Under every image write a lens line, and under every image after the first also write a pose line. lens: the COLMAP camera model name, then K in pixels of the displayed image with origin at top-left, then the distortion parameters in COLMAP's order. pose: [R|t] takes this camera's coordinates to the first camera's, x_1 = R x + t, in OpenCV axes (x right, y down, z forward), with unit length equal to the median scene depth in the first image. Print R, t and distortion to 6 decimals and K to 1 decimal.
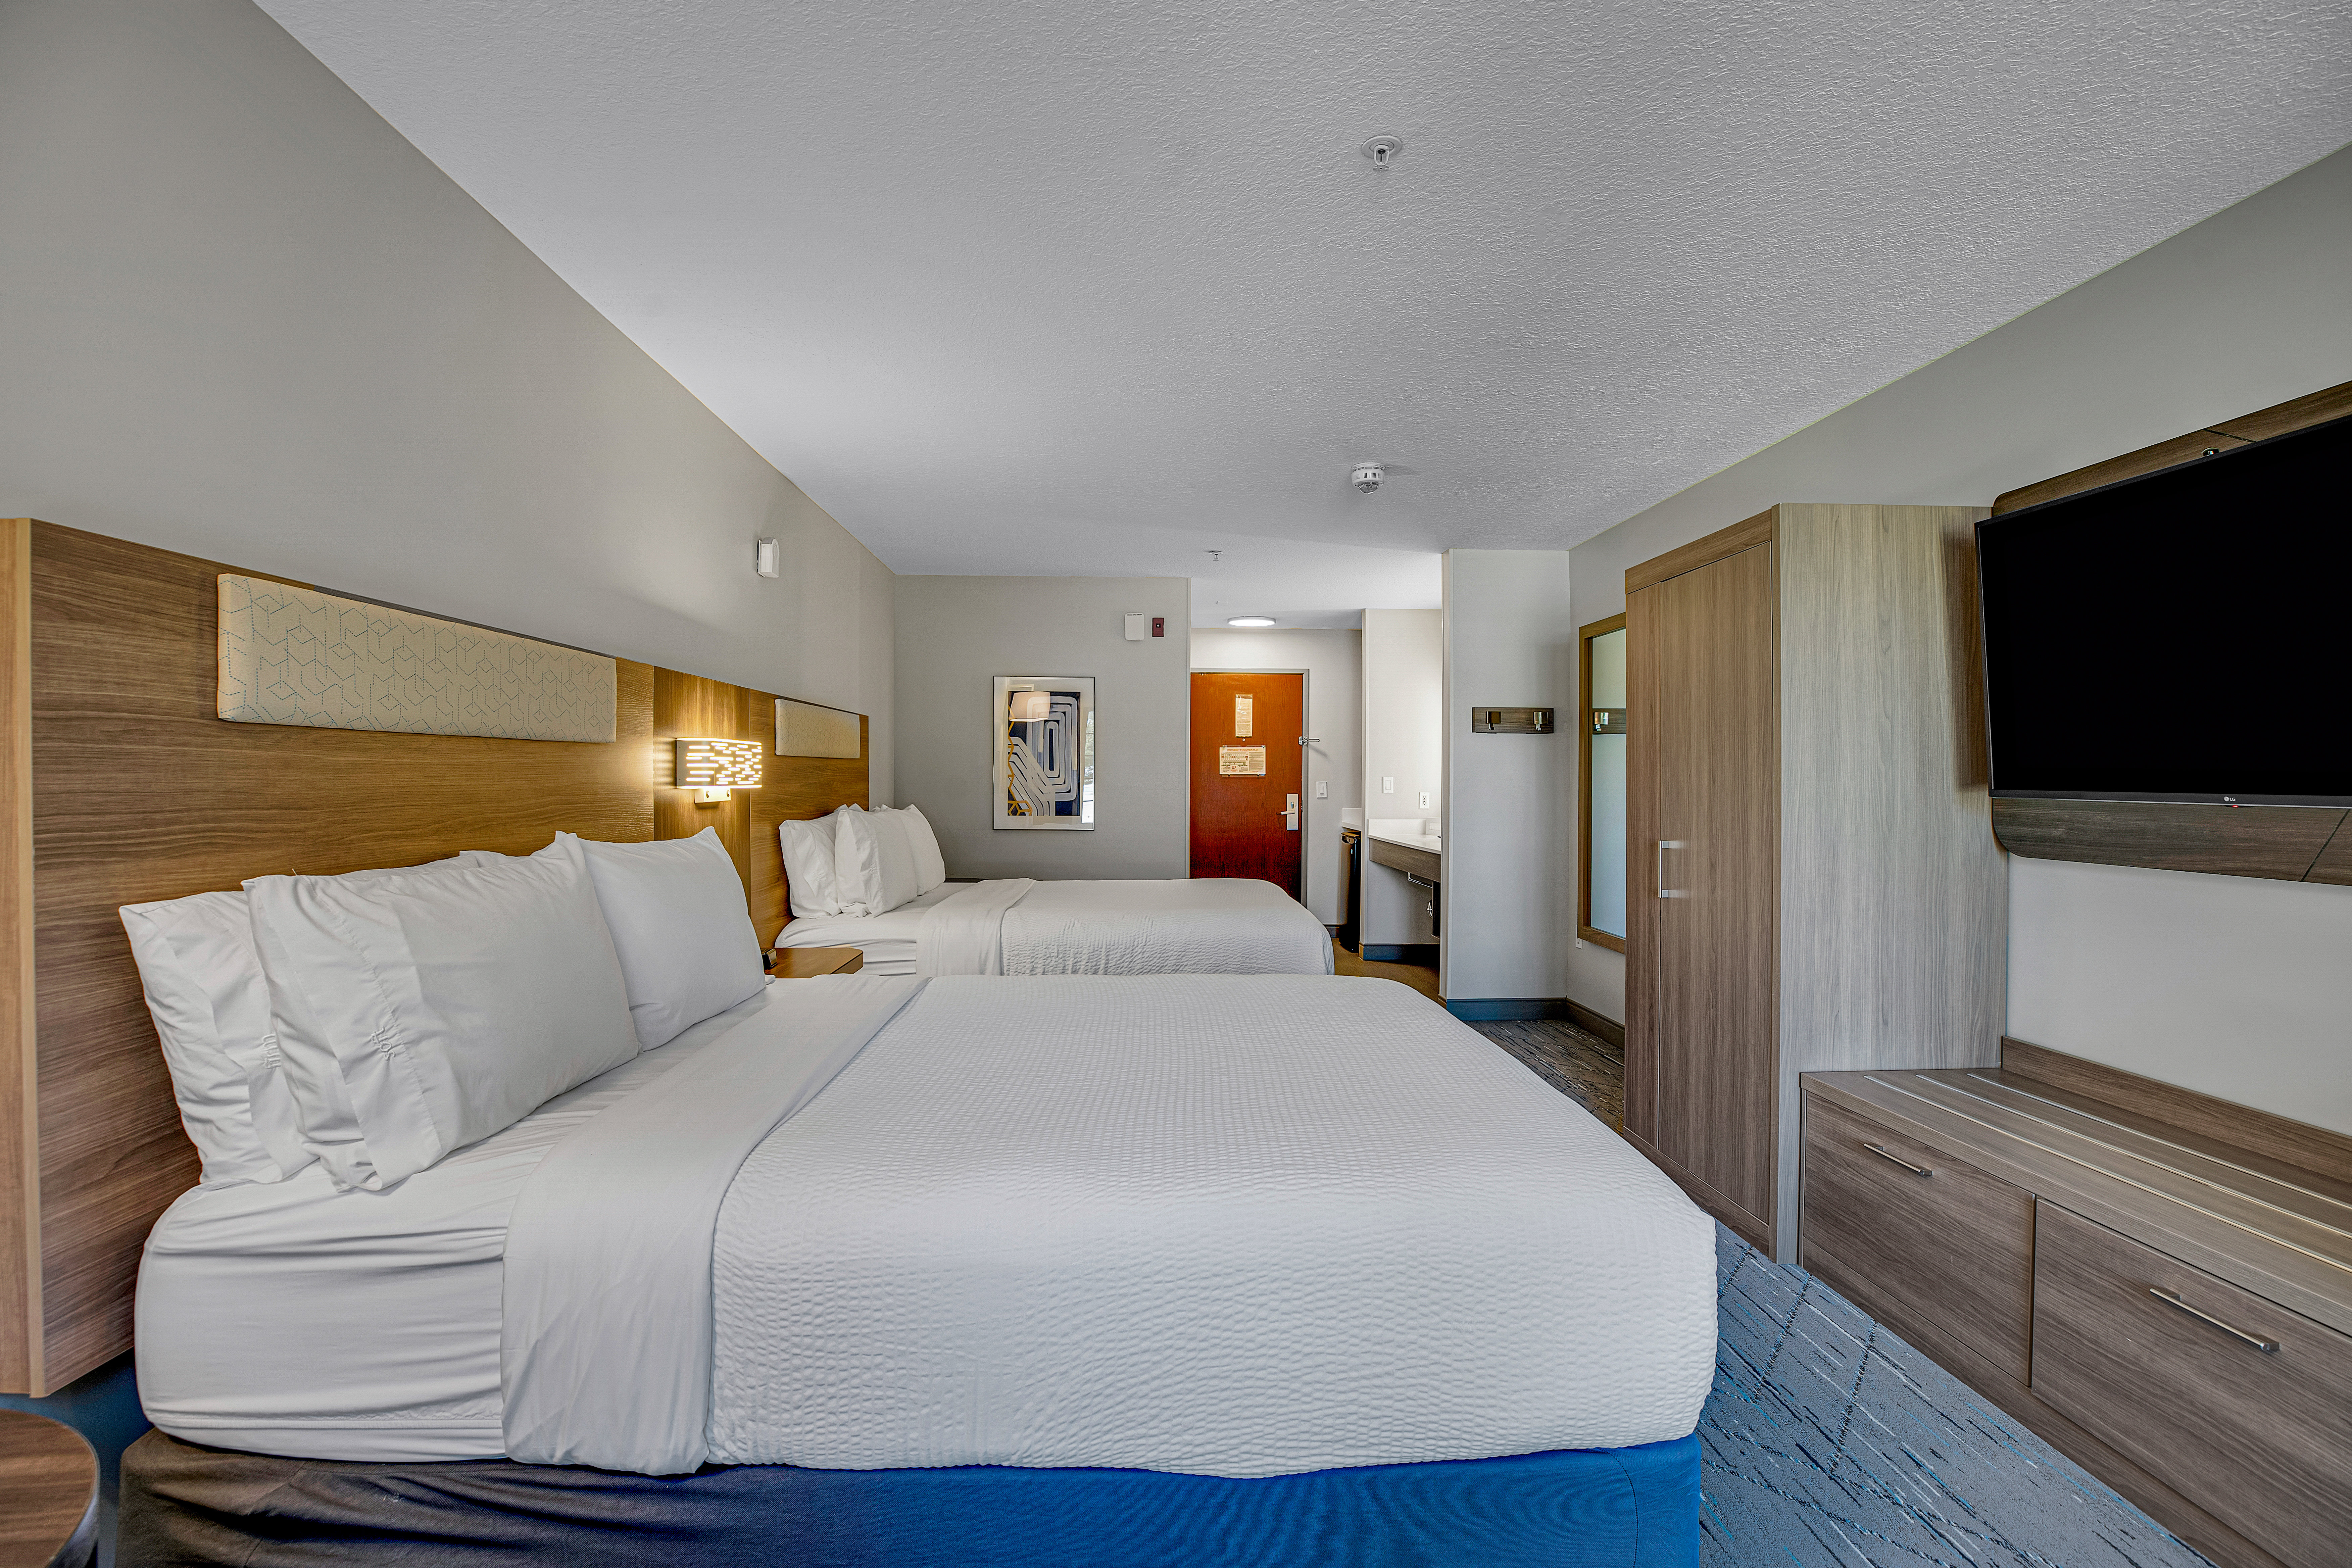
lens RADIAL K [[1081.9, 0, 1176.0], [0, 1081.9, 784.0], [0, 0, 1]] dist [-0.043634, 0.011393]
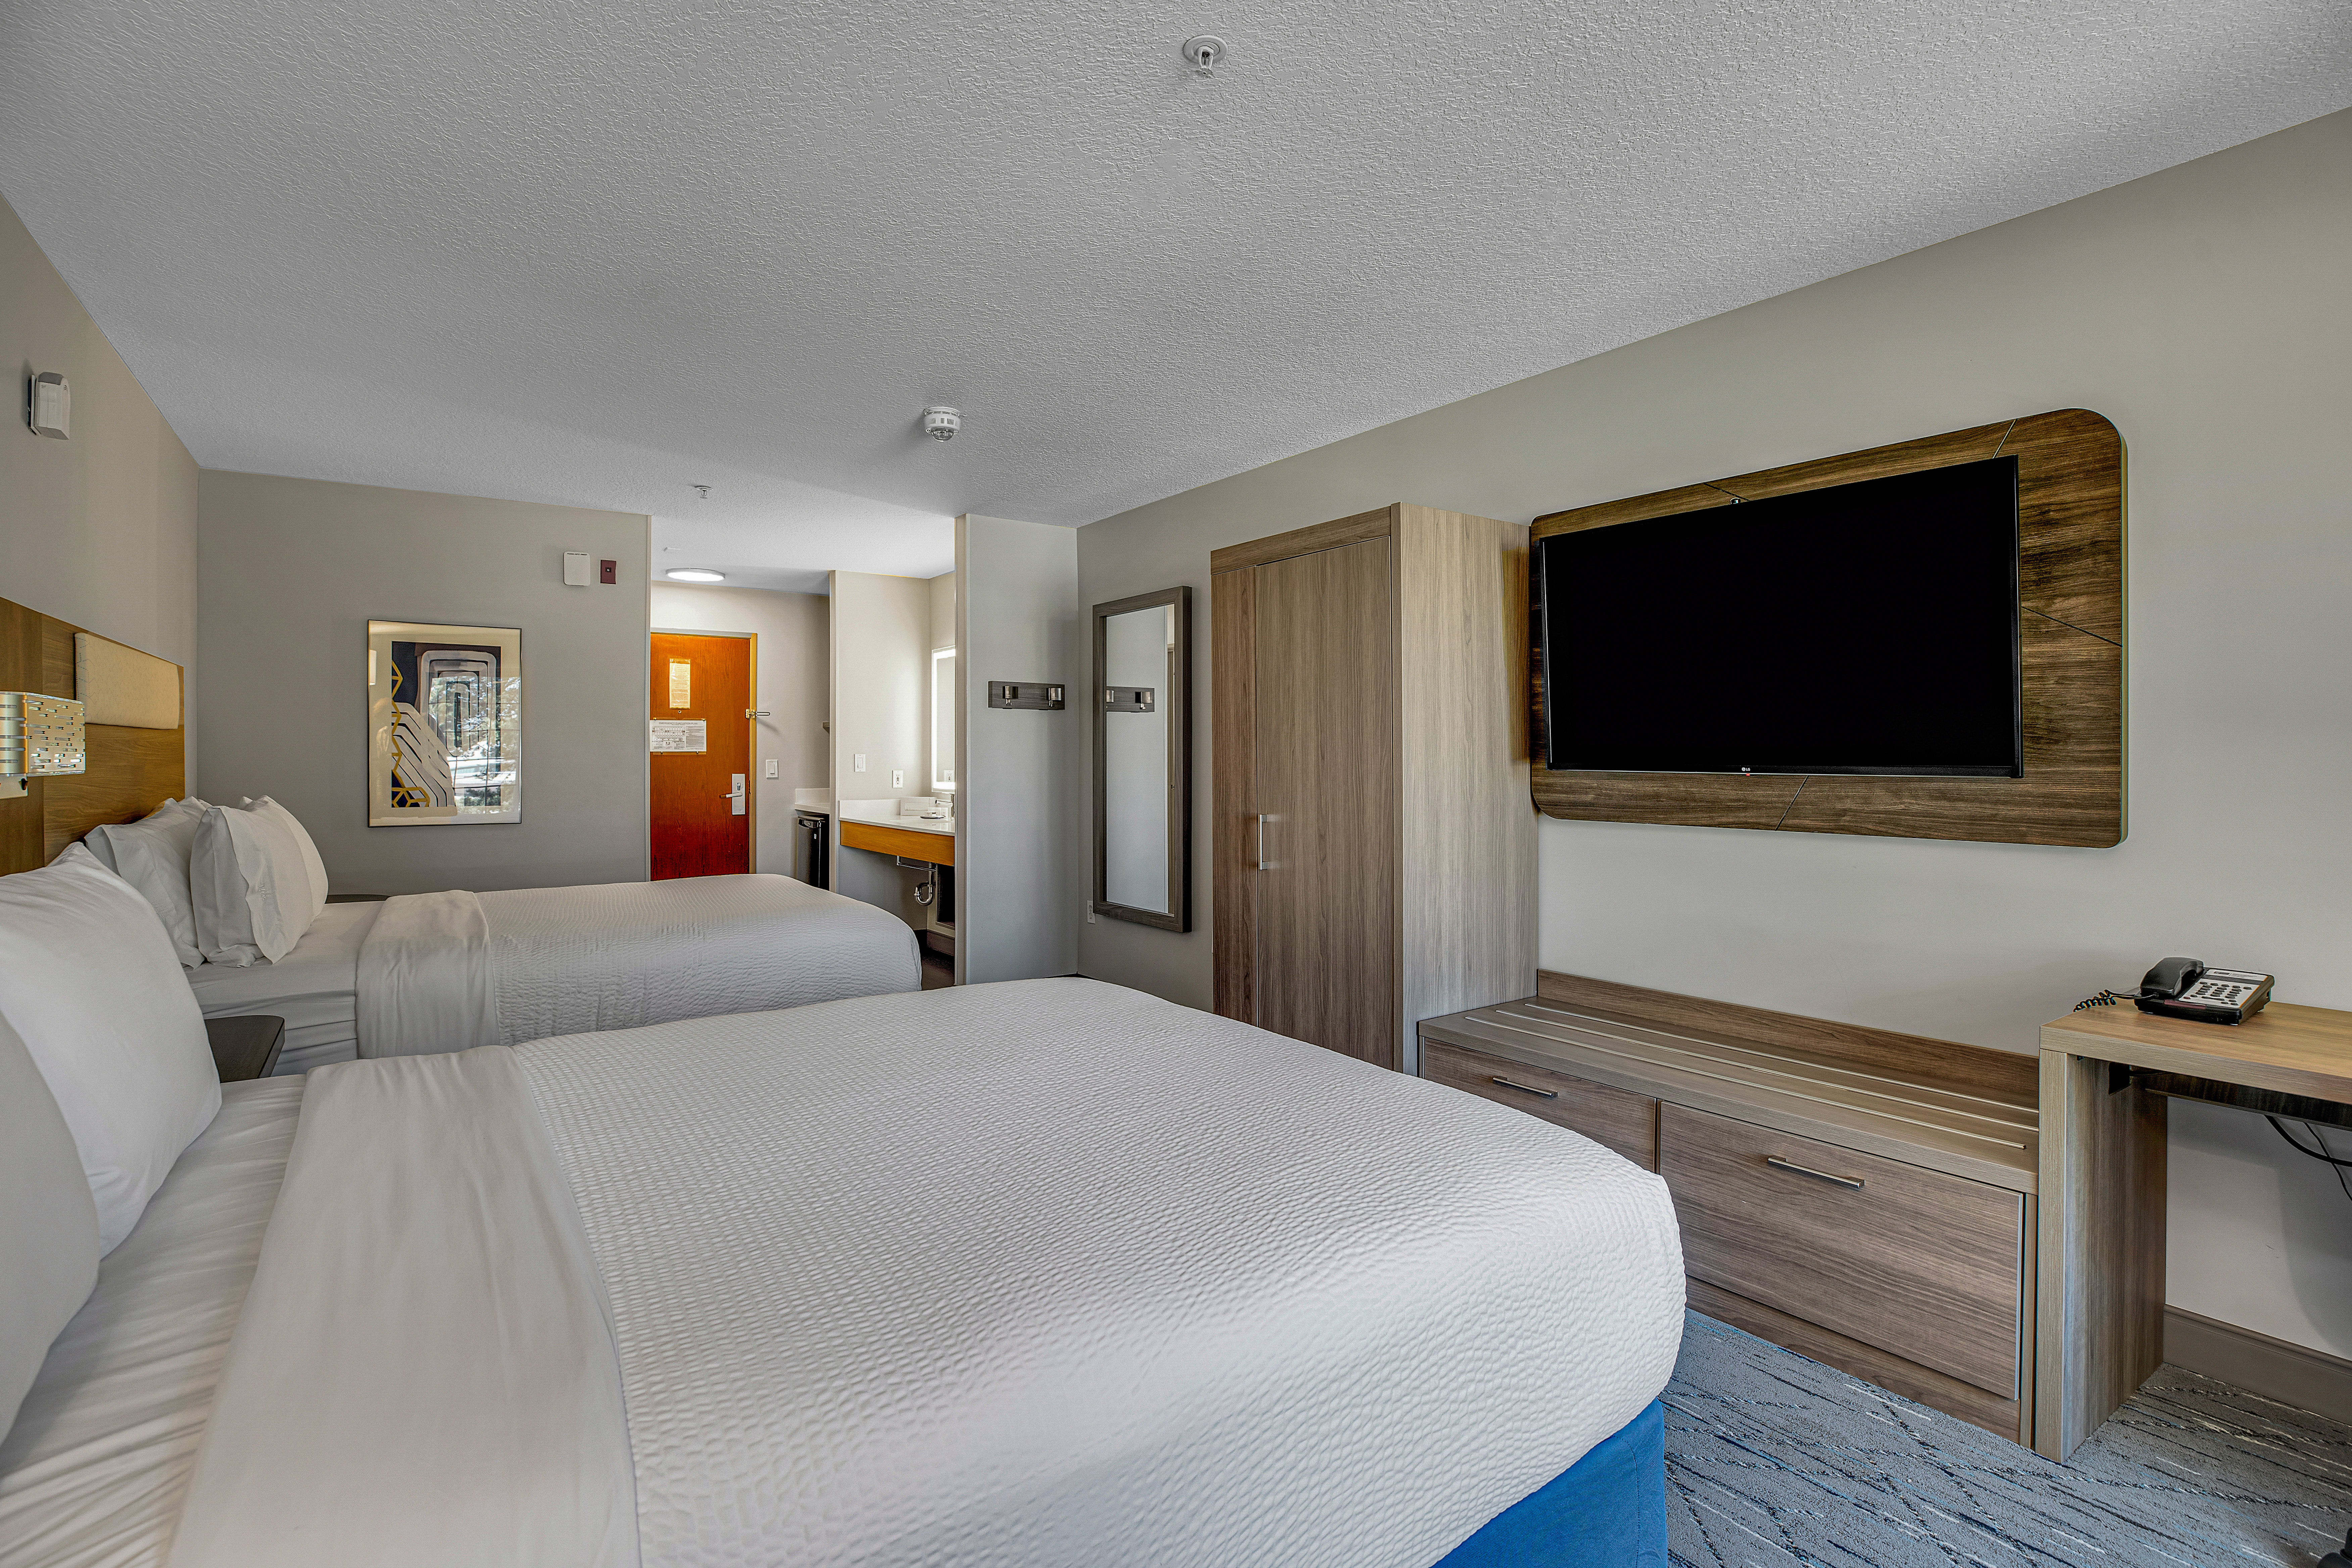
lens RADIAL K [[1097.7, 0, 1175.9], [0, 1097.7, 760.2], [0, 0, 1]] dist [-0.044552, 0.011578]
pose [[0.840384, -0.005541, 0.541964, -0.231560], [0.006173, 0.999981, 0.000653, -0.001314], [-0.541957, 0.002797, 0.840402, 0.183054]]
